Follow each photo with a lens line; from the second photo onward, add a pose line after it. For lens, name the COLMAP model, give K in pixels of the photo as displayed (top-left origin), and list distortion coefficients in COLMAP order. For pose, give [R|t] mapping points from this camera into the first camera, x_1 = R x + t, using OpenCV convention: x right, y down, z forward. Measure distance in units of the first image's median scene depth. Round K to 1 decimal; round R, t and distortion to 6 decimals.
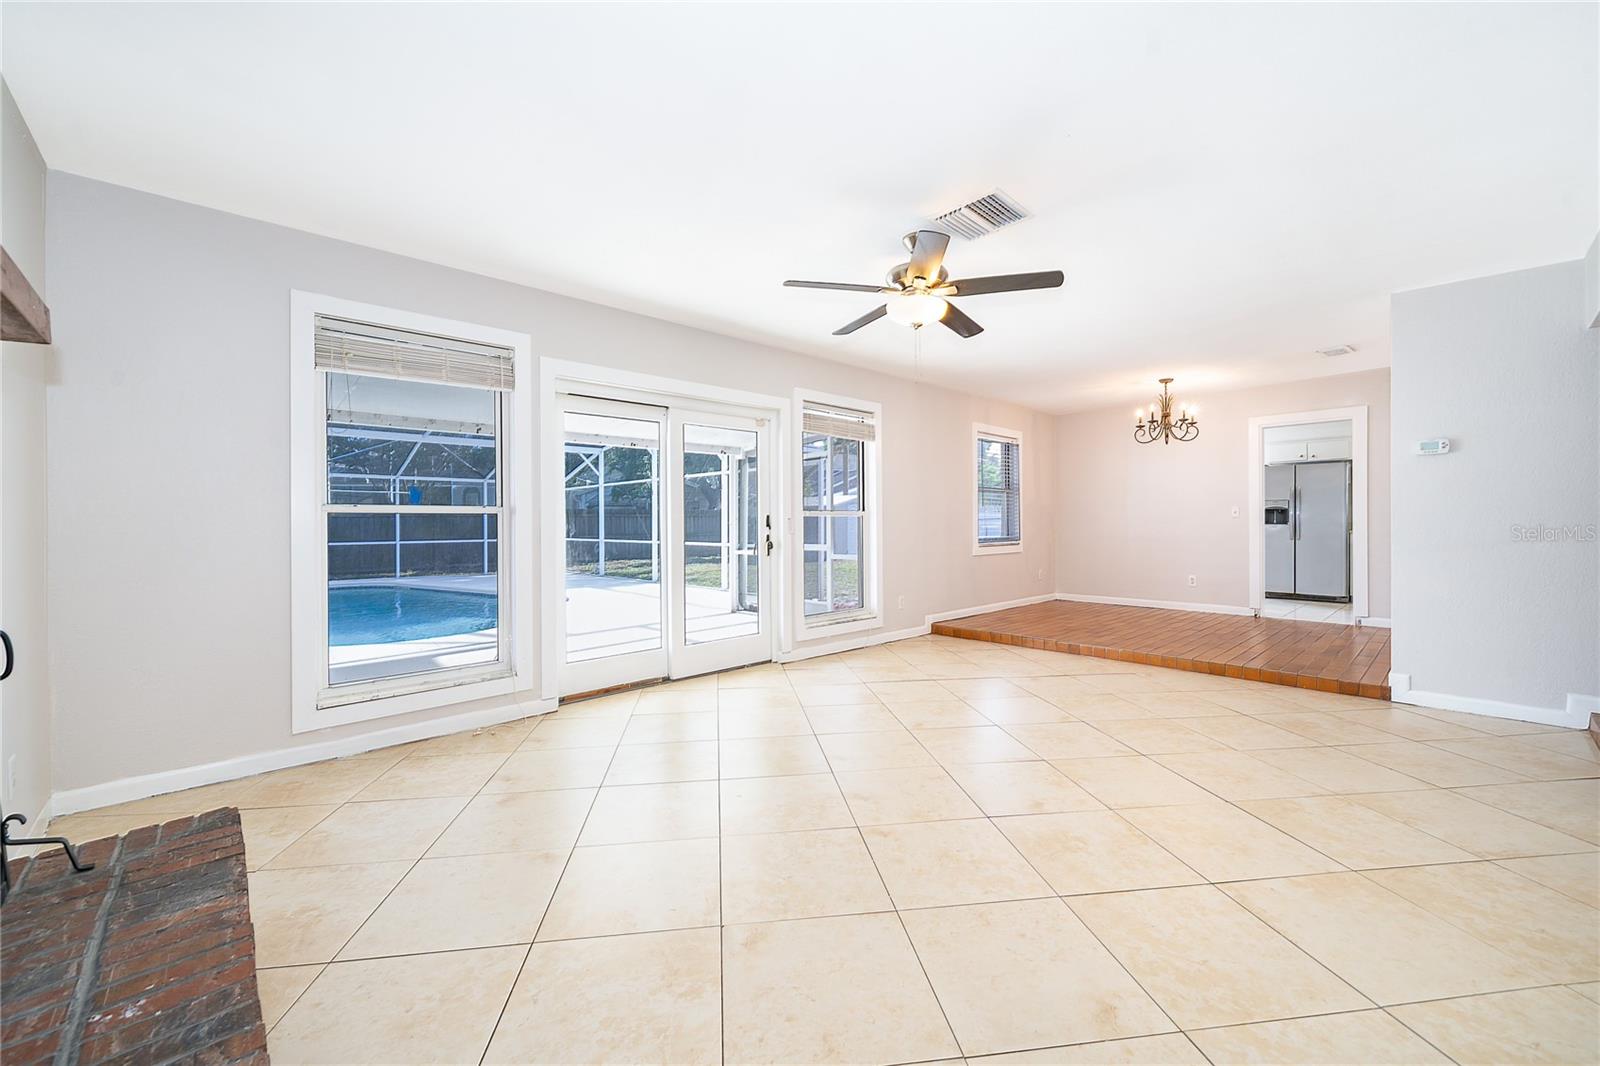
lens RADIAL K [[631.9, 0, 799.5], [0, 631.9, 525.6], [0, 0, 1]] dist [-0.000582, 0.000190]
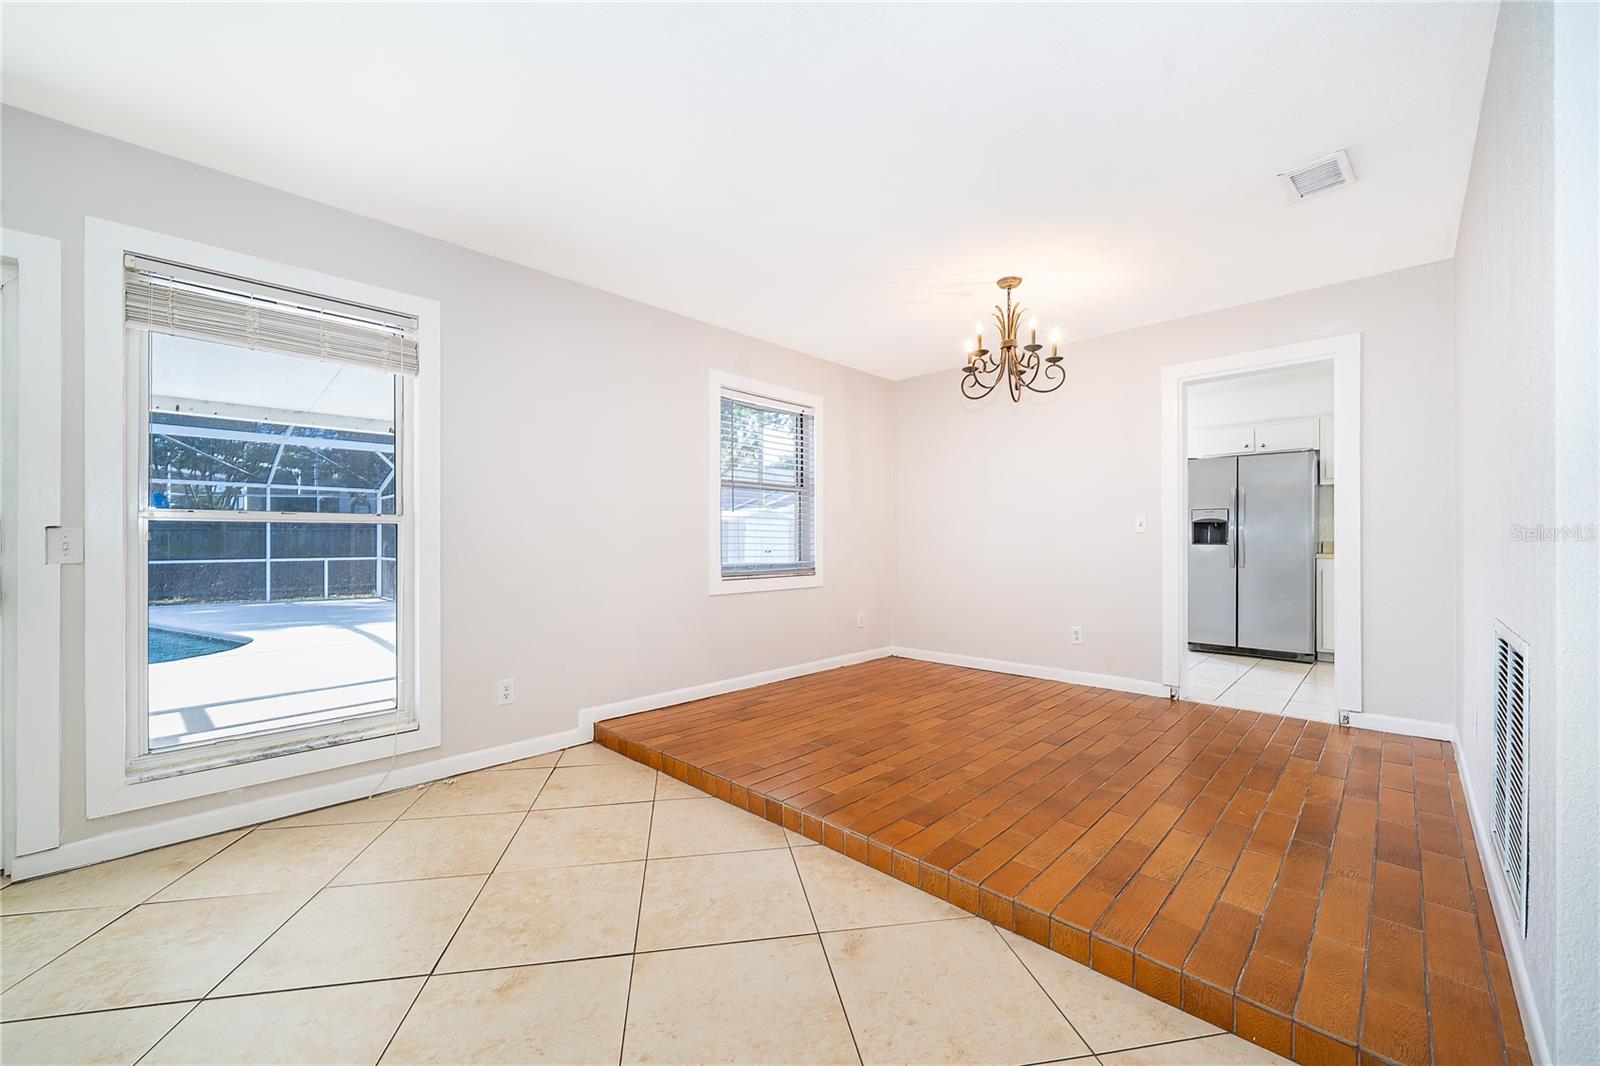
lens RADIAL K [[622.4, 0, 797.4], [0, 622.4, 540.6], [0, 0, 1]] dist [-0.001693, -0.000255]
pose [[0.998882, 0.004629, 0.047051, 0.358370], [-0.004462, 0.999983, -0.003648, -0.002082], [-0.047067, 0.003434, 0.998886, 0.452187]]
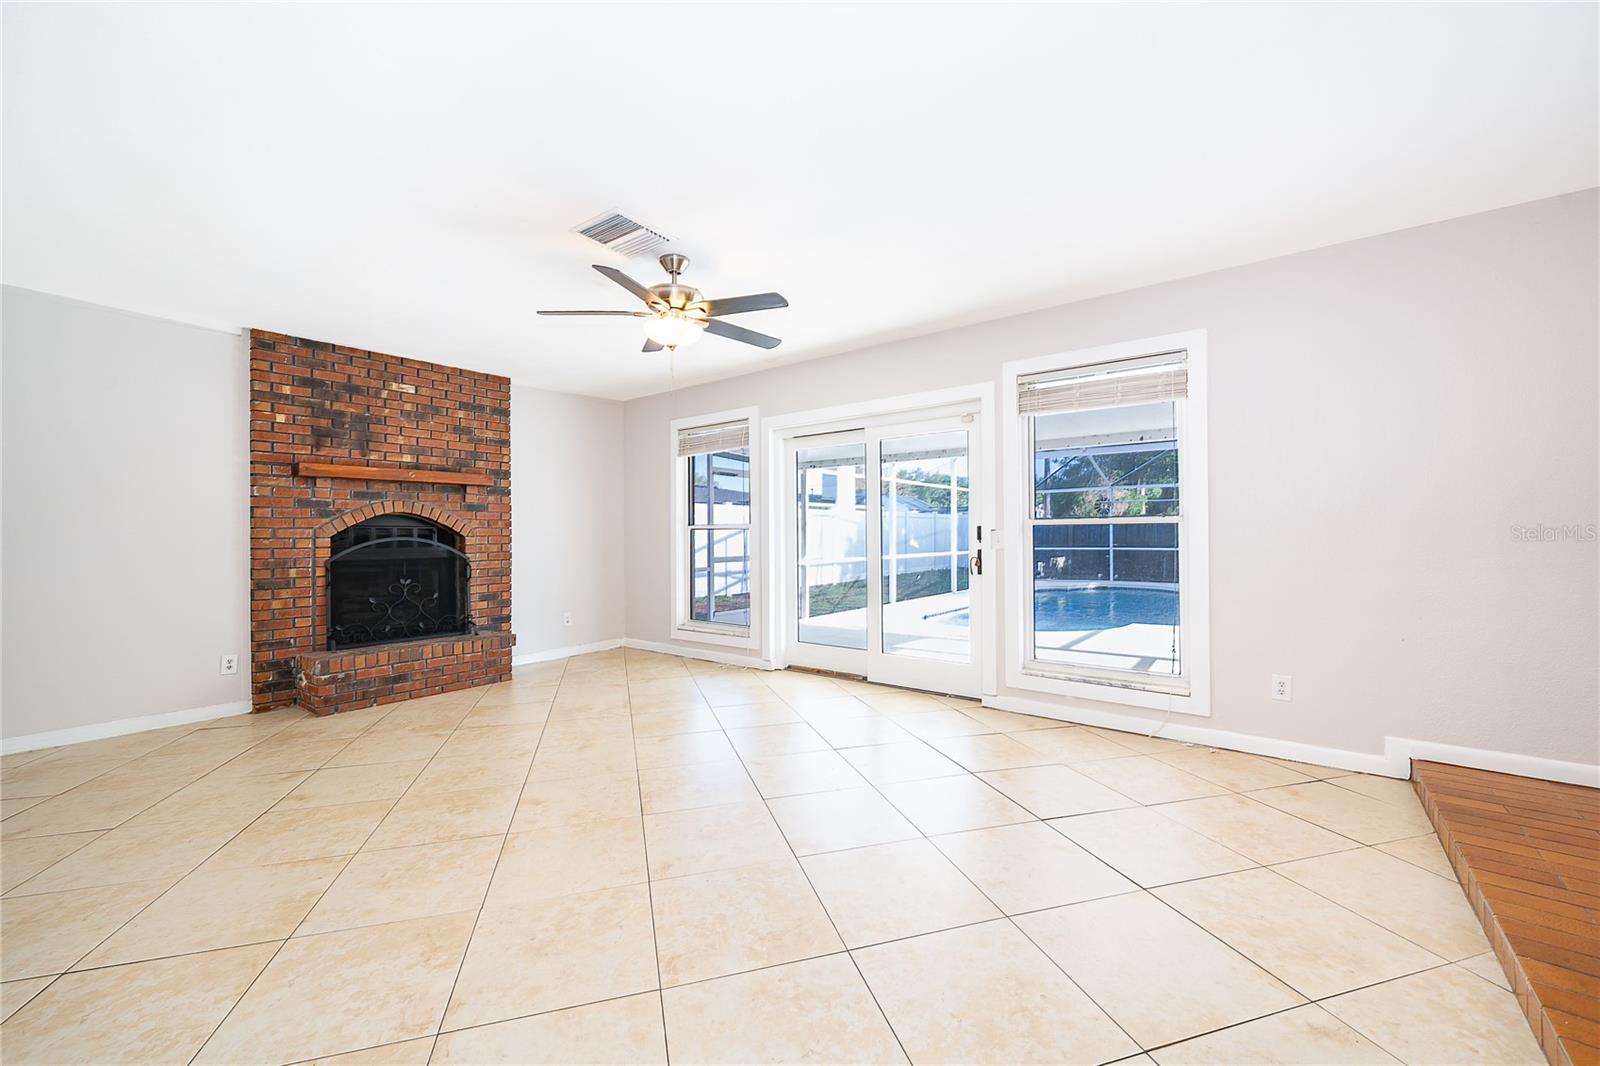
lens RADIAL K [[628.7, 0, 789.1], [0, 628.7, 534.7], [0, 0, 1]] dist [-0.002722, -0.000413]
pose [[0.148377, 0.006627, -0.988909, 0.584998], [0.001431, 0.999975, 0.006916, -0.008536], [0.988930, -0.002441, 0.148364, 0.495525]]
